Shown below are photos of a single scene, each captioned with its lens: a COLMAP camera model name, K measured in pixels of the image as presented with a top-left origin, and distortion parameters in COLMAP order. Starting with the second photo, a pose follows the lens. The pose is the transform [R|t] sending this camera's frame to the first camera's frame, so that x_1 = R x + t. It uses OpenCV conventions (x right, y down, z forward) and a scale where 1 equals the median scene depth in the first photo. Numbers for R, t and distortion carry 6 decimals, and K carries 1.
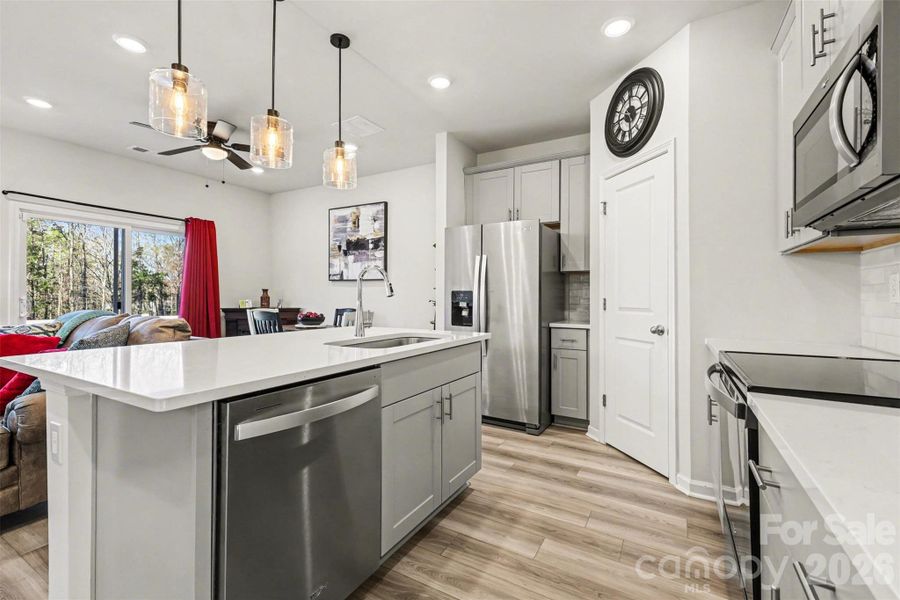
lens RADIAL K [[385.9, 0, 452.8], [0, 385.9, 295.8], [0, 0, 1]] dist [0.002349, 0.000225]
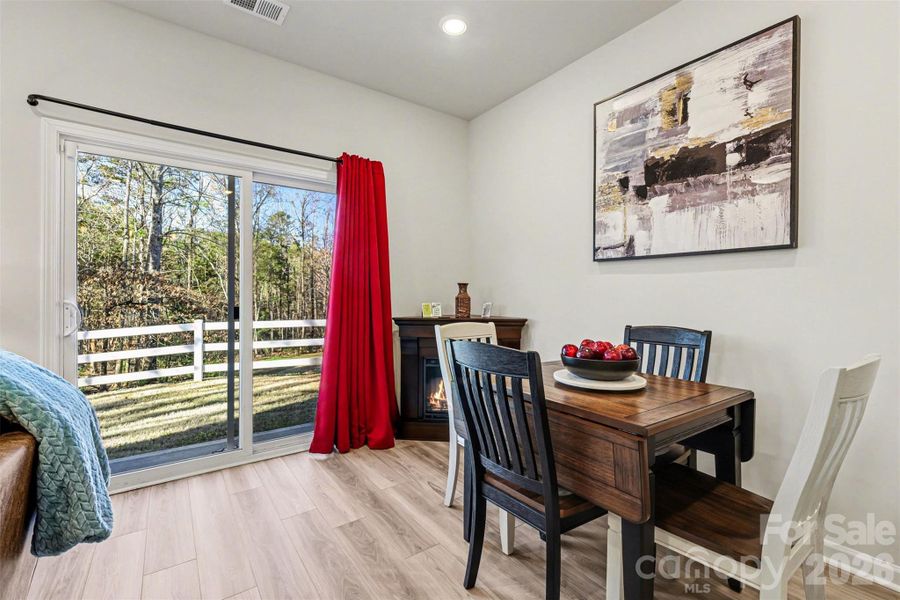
lens RADIAL K [[385.9, 0, 452.8], [0, 385.9, 295.8], [0, 0, 1]] dist [0.002349, 0.000225]
pose [[0.908262, -0.001889, -0.418398, -0.293939], [0.001718, 0.999998, -0.000784, 0.001091], [0.418399, -0.000007, 0.908263, 0.540550]]
